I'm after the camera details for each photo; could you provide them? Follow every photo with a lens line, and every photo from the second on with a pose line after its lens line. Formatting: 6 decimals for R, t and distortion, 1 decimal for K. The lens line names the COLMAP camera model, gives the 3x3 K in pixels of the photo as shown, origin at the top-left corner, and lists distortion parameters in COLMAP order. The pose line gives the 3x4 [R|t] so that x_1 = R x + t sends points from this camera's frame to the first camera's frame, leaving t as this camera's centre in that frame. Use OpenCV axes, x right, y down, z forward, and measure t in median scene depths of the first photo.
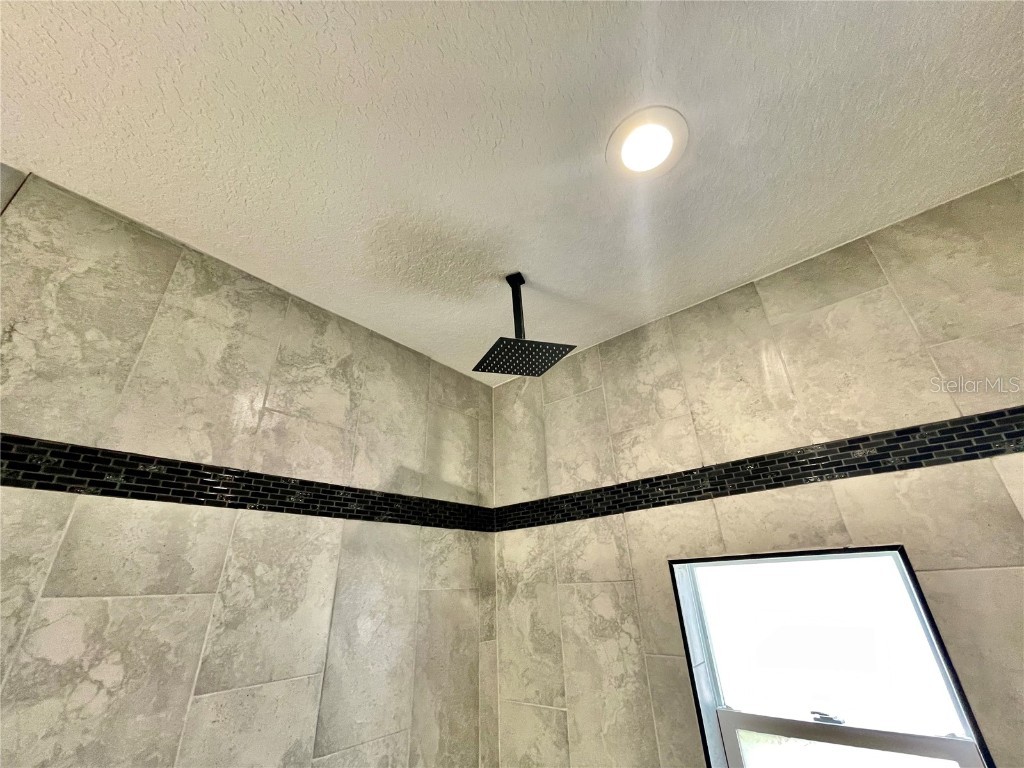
lens RADIAL K [[414.8, 0, 510.3], [0, 414.8, 386.6], [0, 0, 1]] dist [-0.000990, 0.000234]
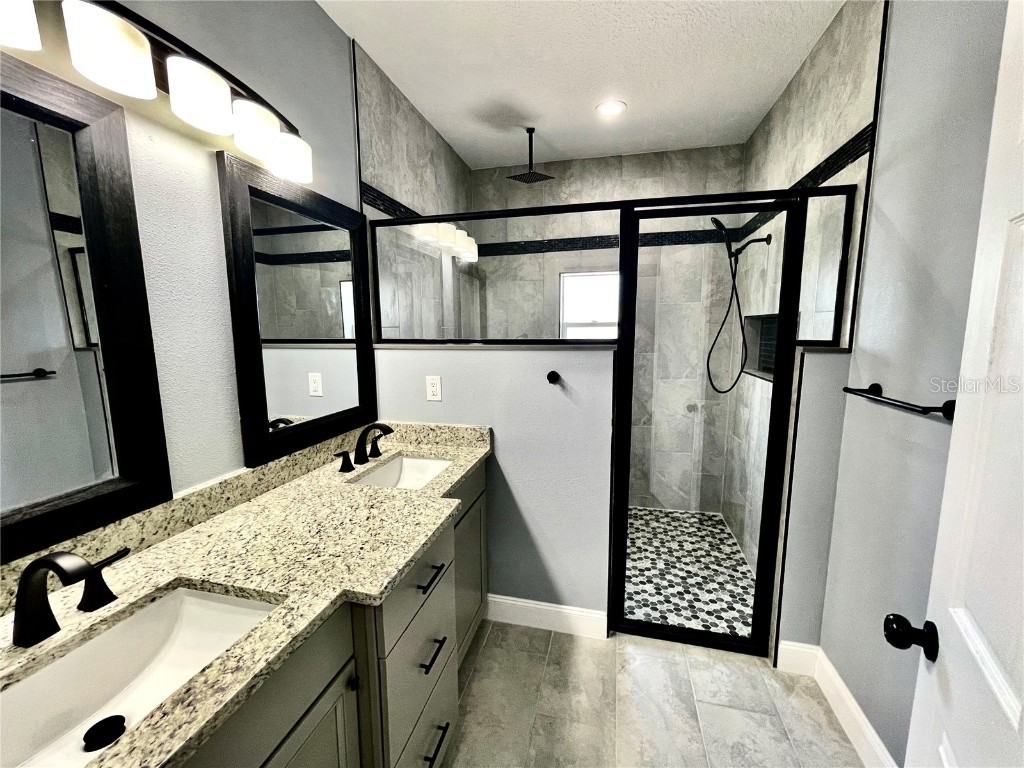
lens RADIAL K [[414.8, 0, 515.5], [0, 414.8, 384.6], [0, 0, 1]] dist [-0.000990, 0.000234]
pose [[0.894463, -0.029094, 0.446194, -0.927883], [-0.218183, 0.842624, 0.492322, -0.182163], [-0.390298, -0.537716, 0.747348, -1.069323]]
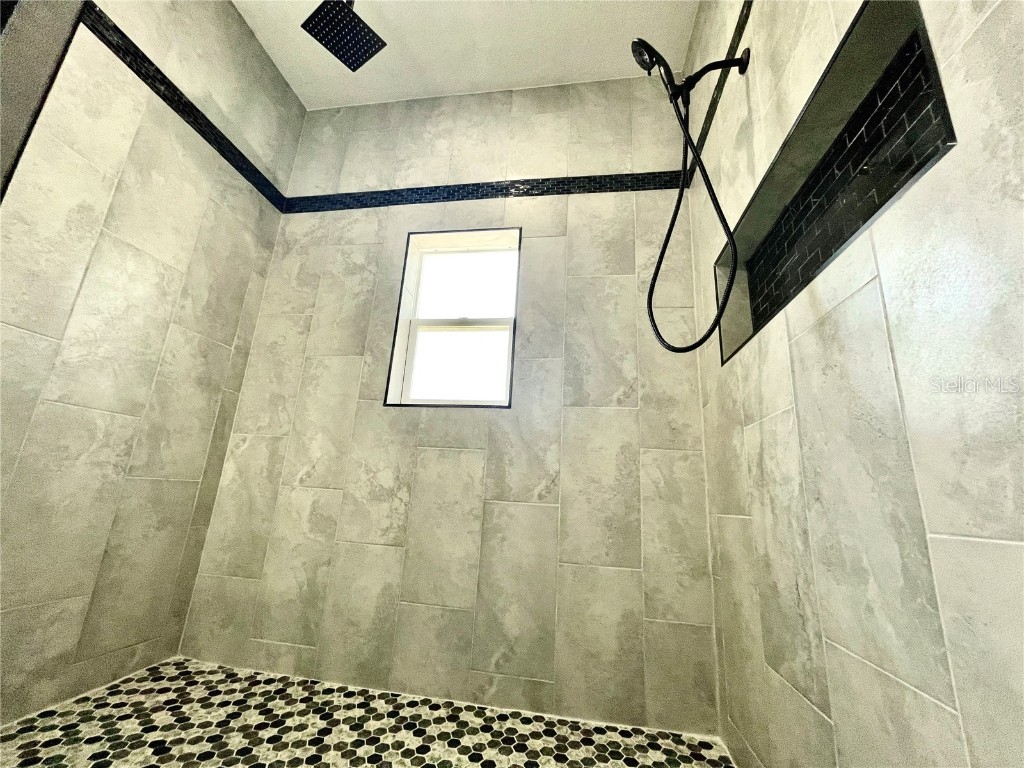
lens RADIAL K [[414.8, 0, 511.7], [0, 414.8, 382.7], [0, 0, 1]] dist [-0.000990, 0.000234]
pose [[0.853439, 0.217889, 0.473462, 0.087331], [-0.305462, 0.945155, 0.115647, 0.588290], [-0.422297, -0.243322, 0.873189, -0.599769]]
